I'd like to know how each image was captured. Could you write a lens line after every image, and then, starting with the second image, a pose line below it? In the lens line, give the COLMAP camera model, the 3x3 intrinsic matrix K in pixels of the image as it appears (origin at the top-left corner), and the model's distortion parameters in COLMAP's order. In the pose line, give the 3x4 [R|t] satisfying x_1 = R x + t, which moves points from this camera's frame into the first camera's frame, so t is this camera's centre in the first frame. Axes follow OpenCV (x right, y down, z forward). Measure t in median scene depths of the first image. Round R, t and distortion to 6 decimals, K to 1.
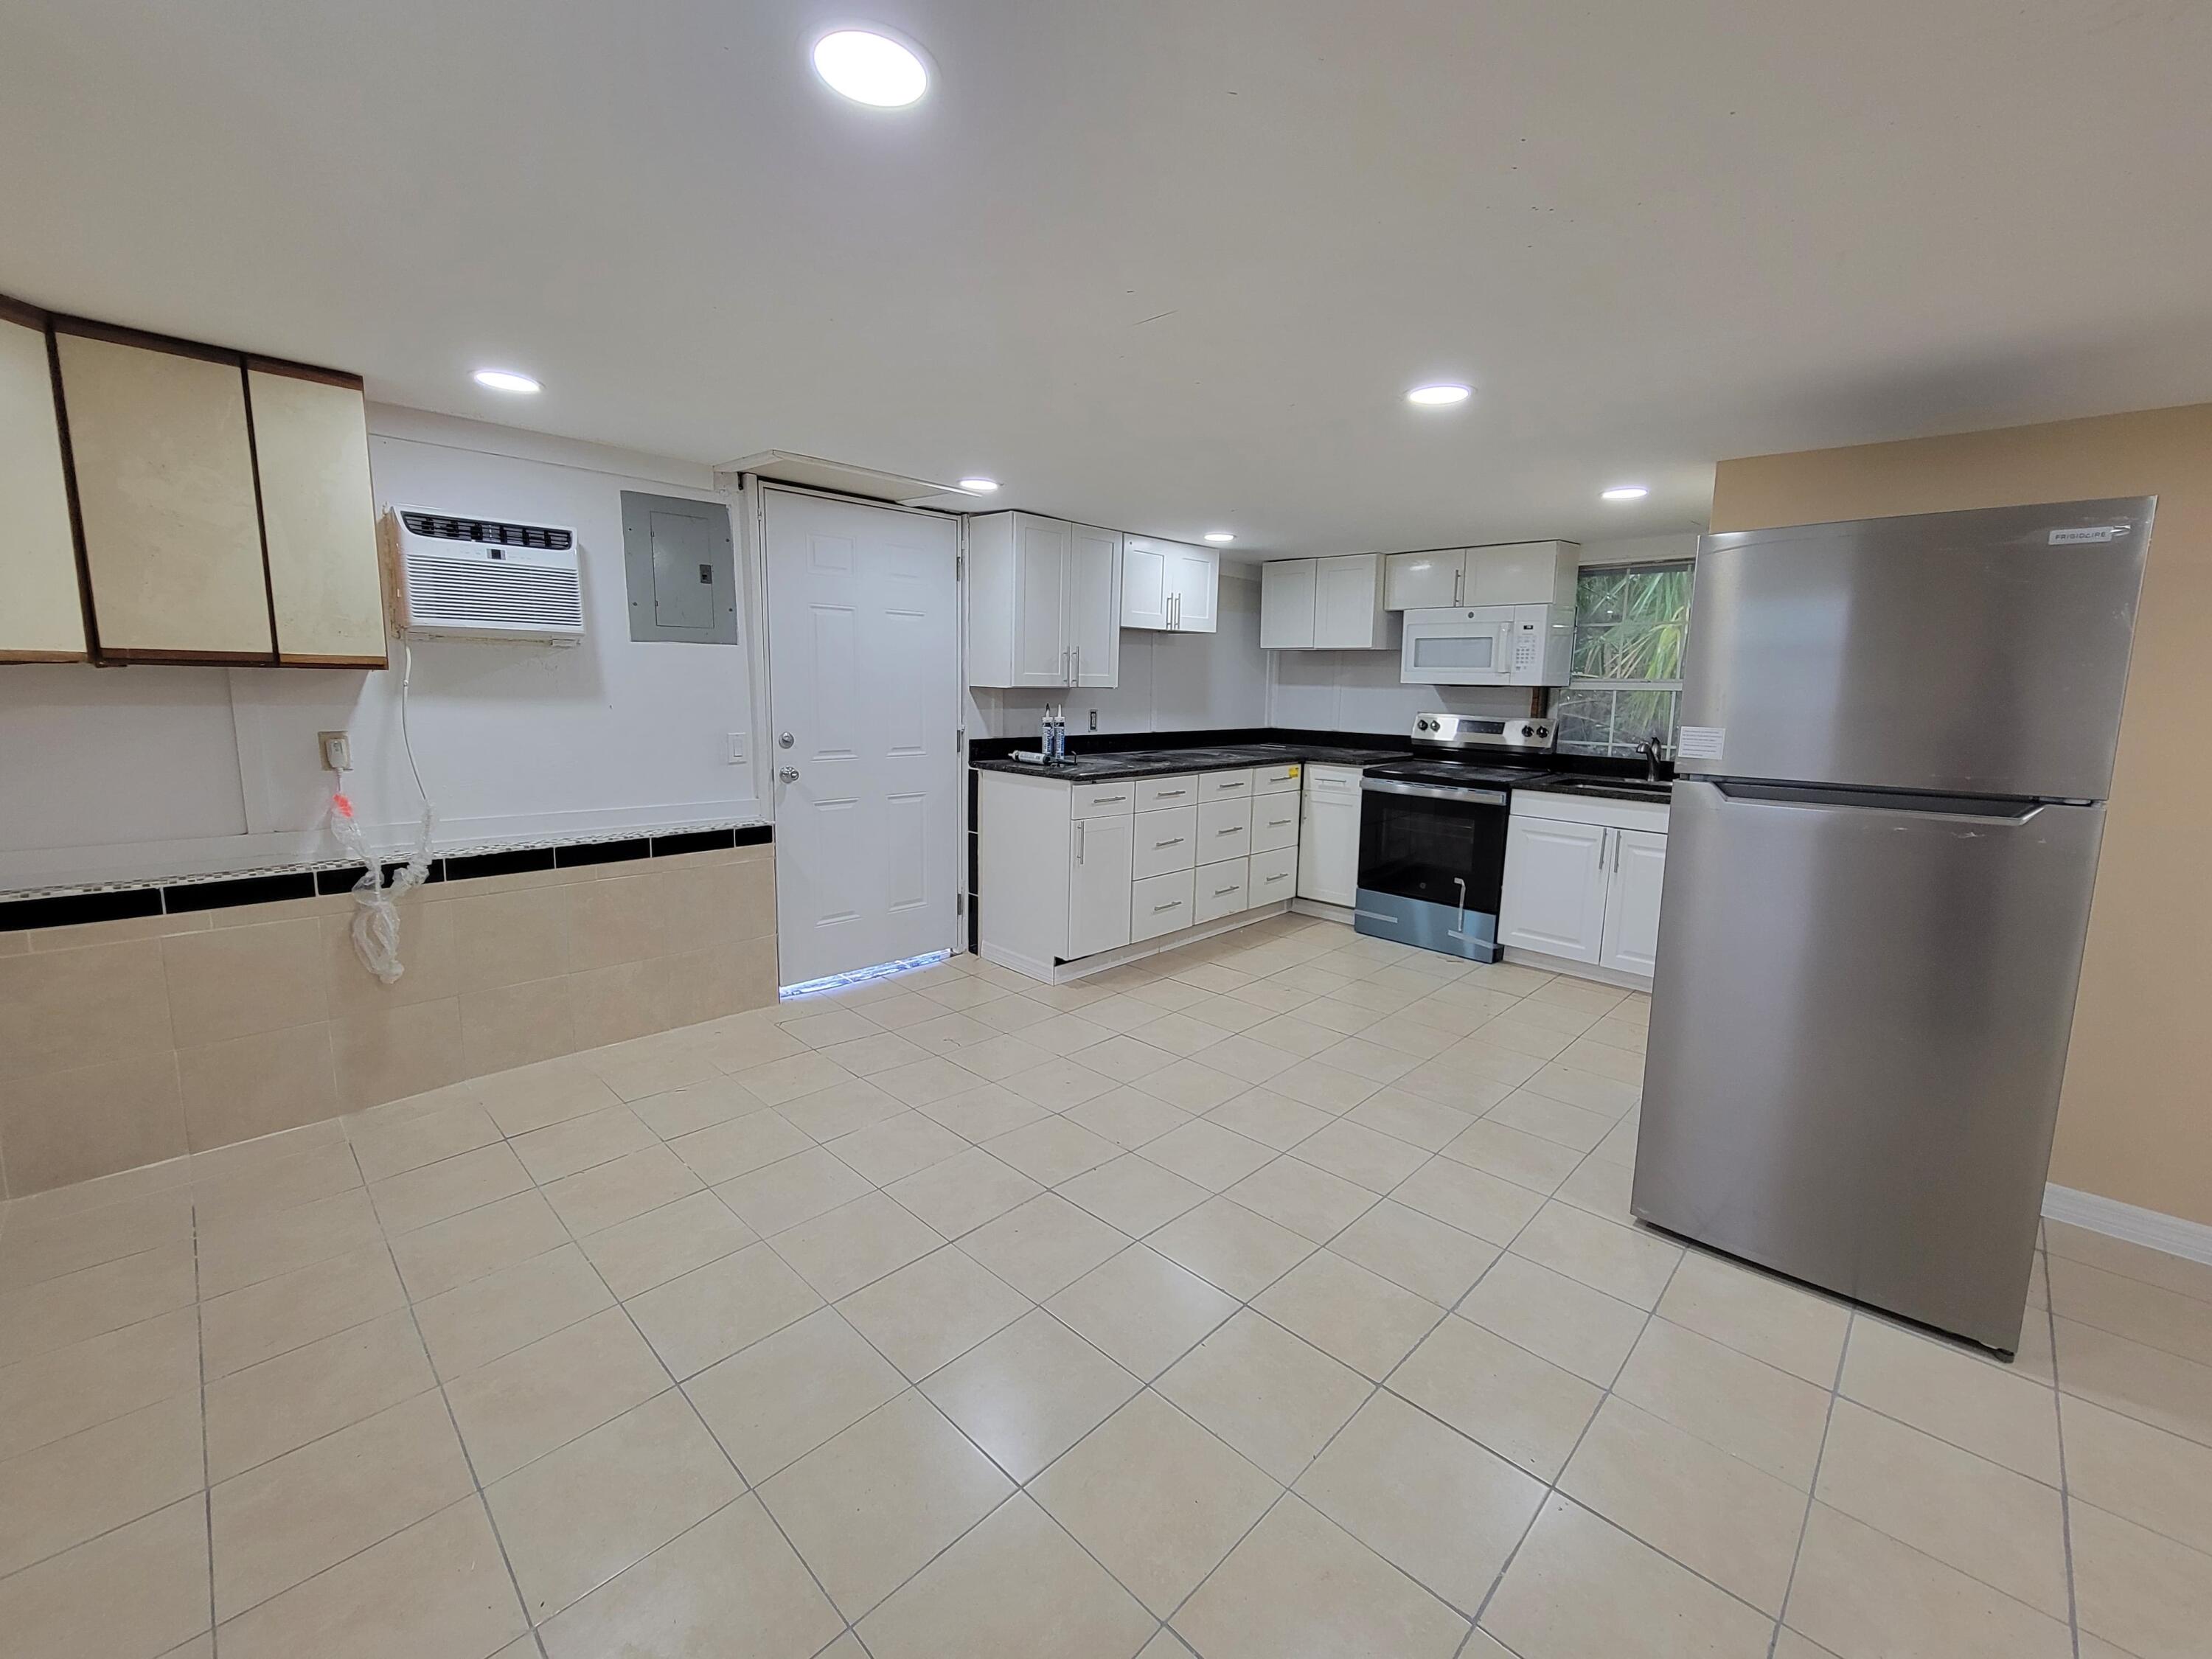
lens RADIAL K [[909.0, 0, 1111.1], [0, 909.0, 811.5], [0, 0, 1]] dist [-0.001591, -0.000002]
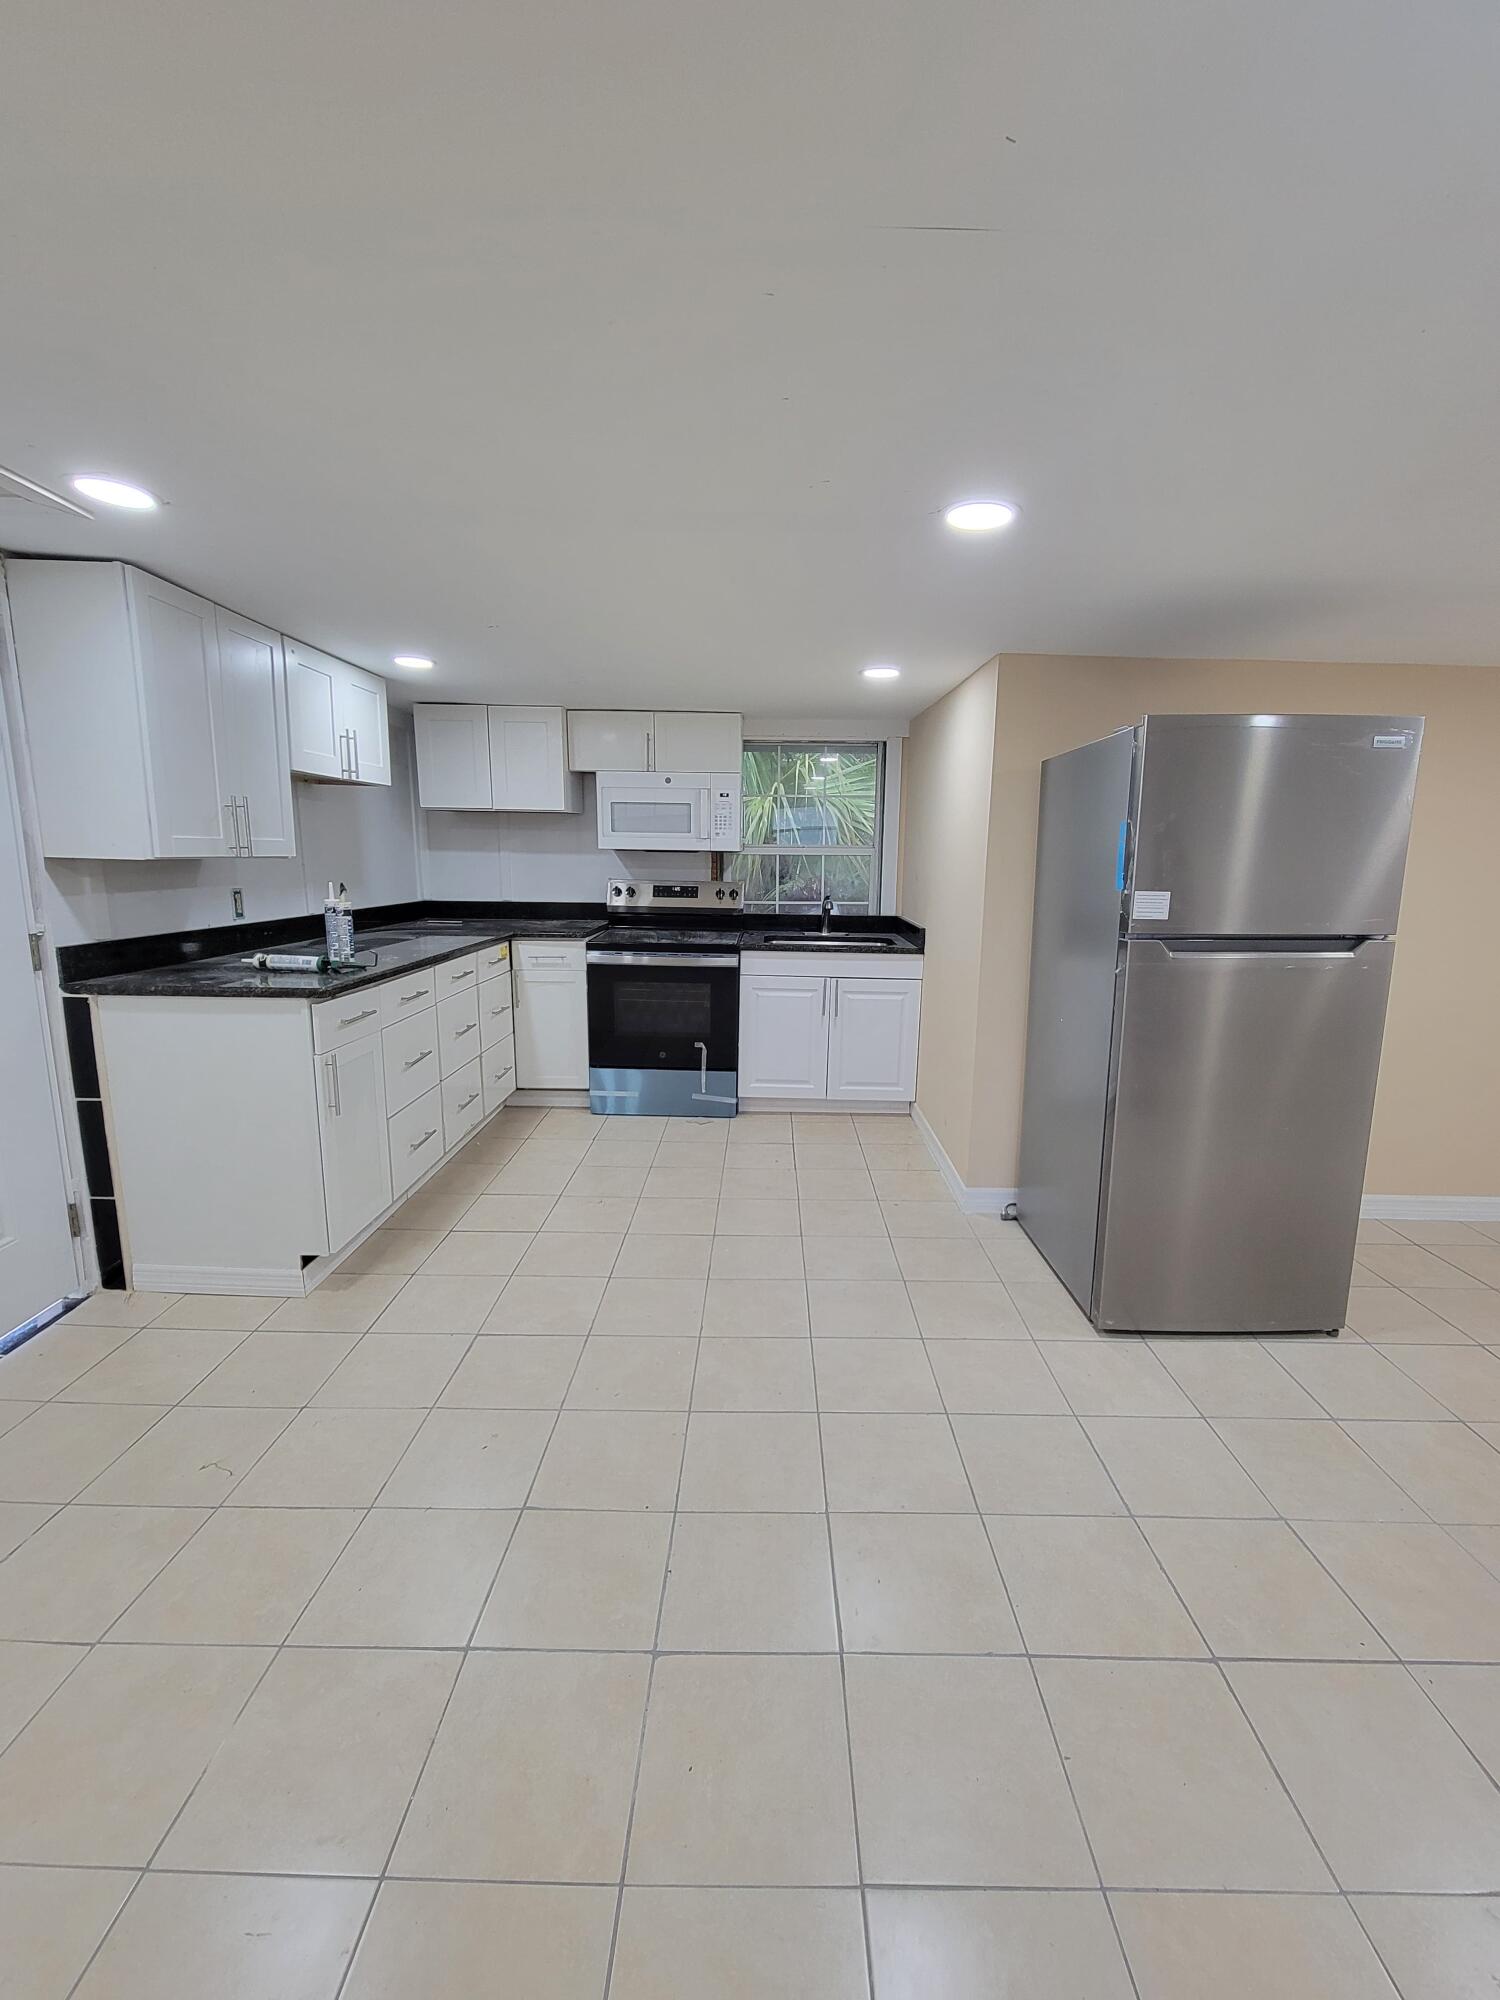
lens RADIAL K [[821.8, 0, 764.5], [0, 821.8, 1004.9], [0, 0, 1]] dist [-0.001591, -0.000002]
pose [[0.718686, -0.132940, 0.682508, -0.195777], [0.098197, 0.991121, 0.089651, -0.045260], [-0.688366, 0.002589, 0.725359, 0.294390]]
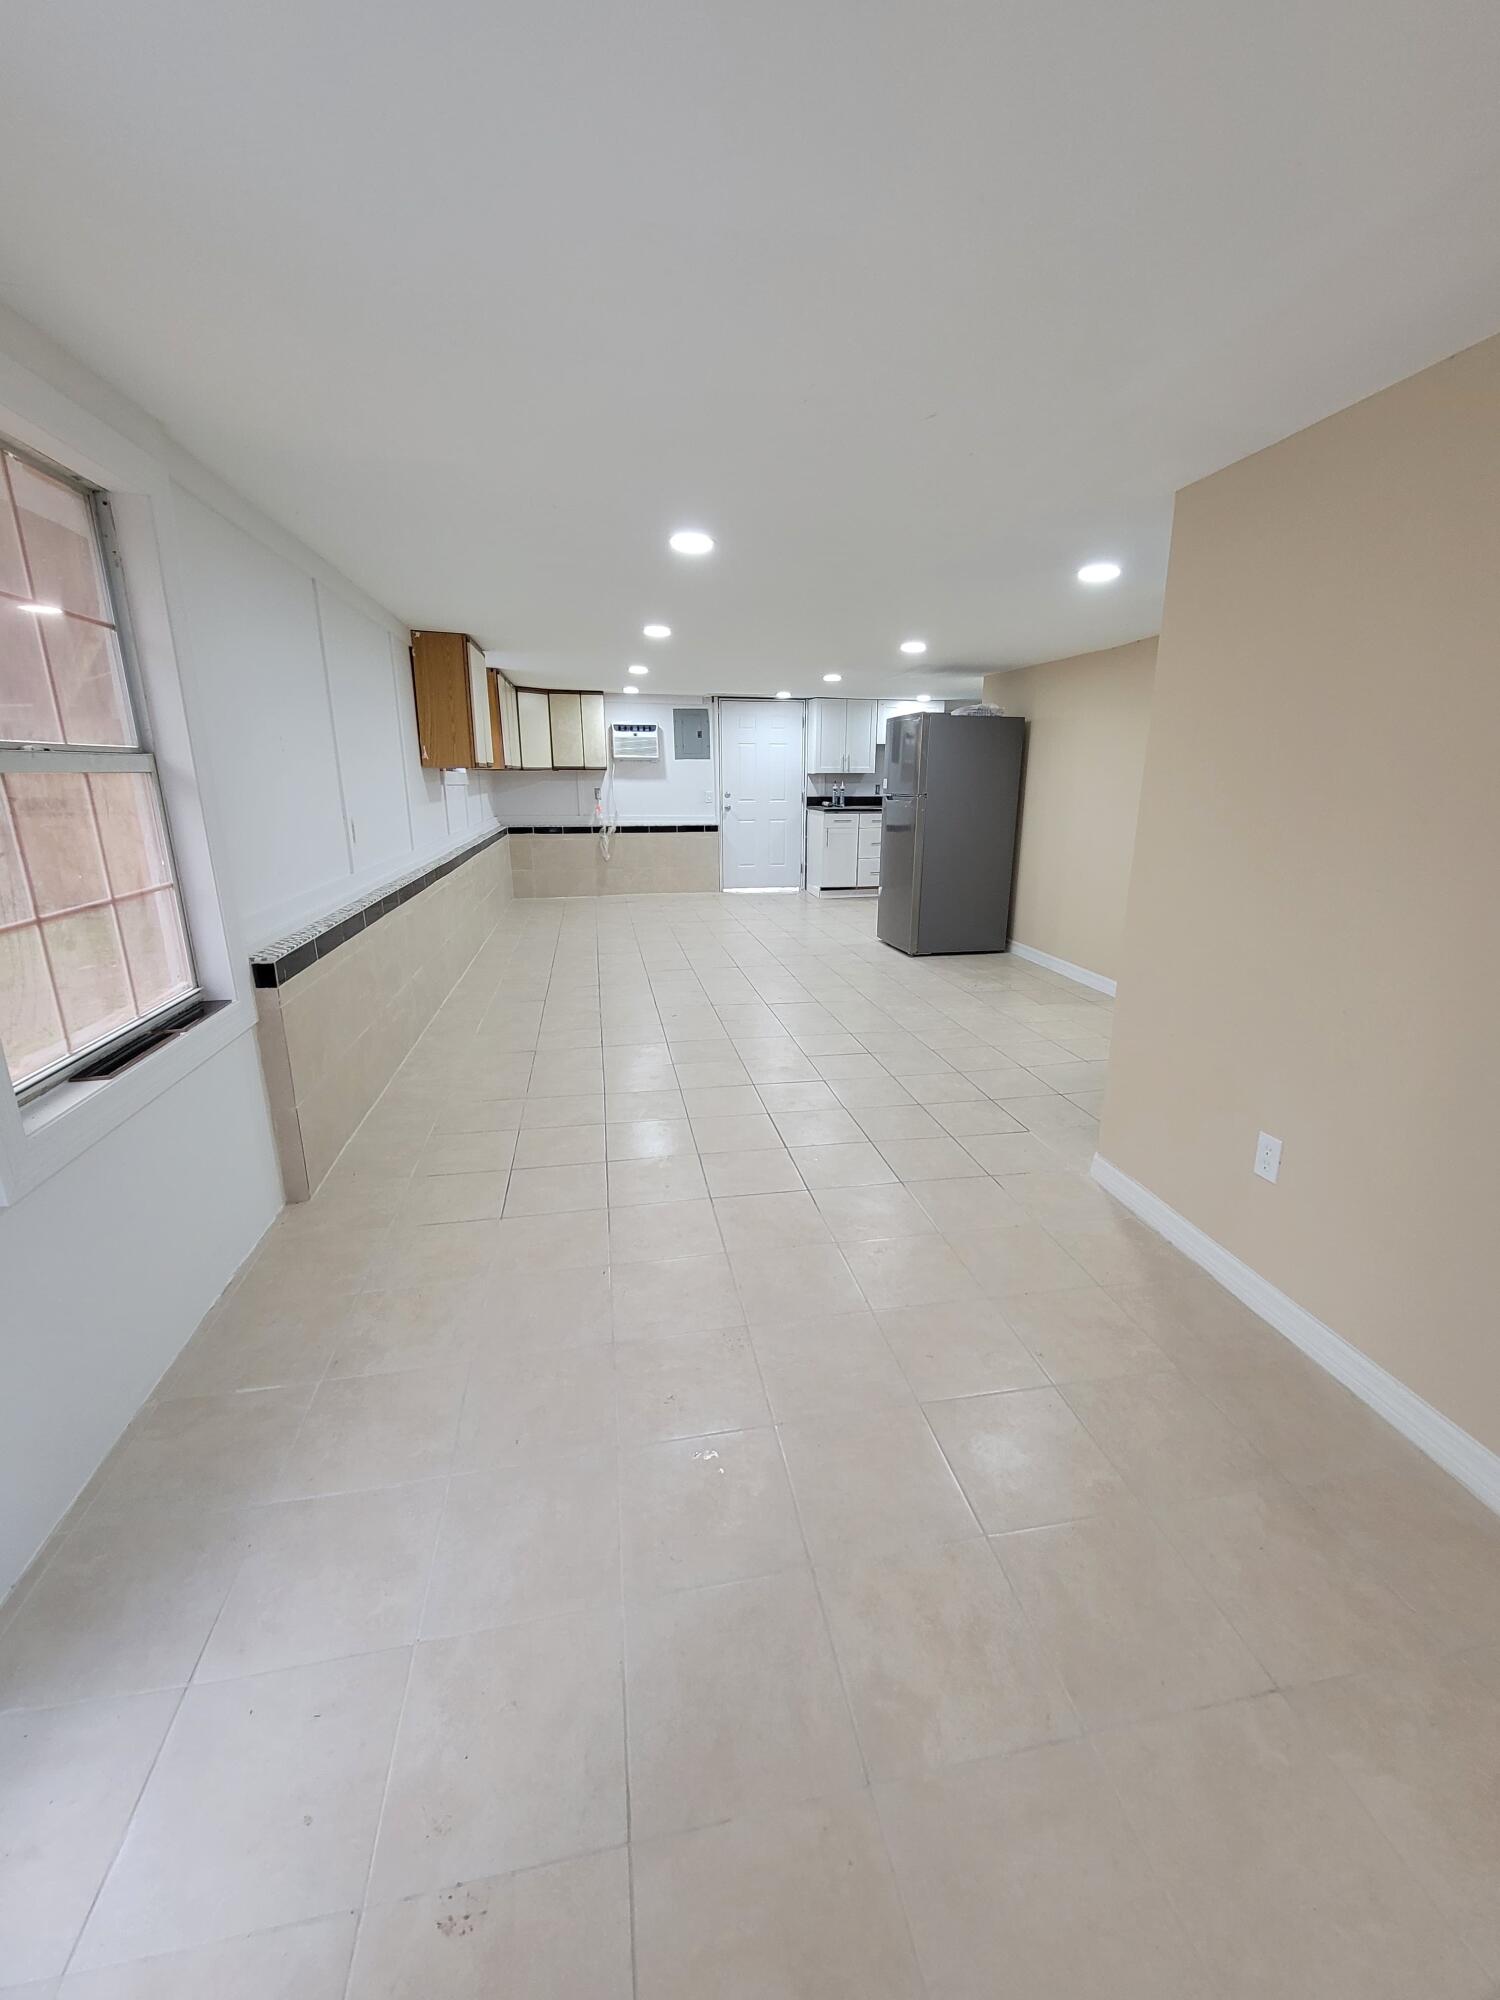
lens RADIAL K [[821.8, 0, 753.4], [0, 821.8, 1001.8], [0, 0, 1]] dist [-0.001591, -0.000002]
pose [[0.822827, 0.135430, -0.551919, 0.986182], [-0.066251, 0.987427, 0.143526, 0.150857], [0.564417, -0.081532, 0.821454, -0.881398]]
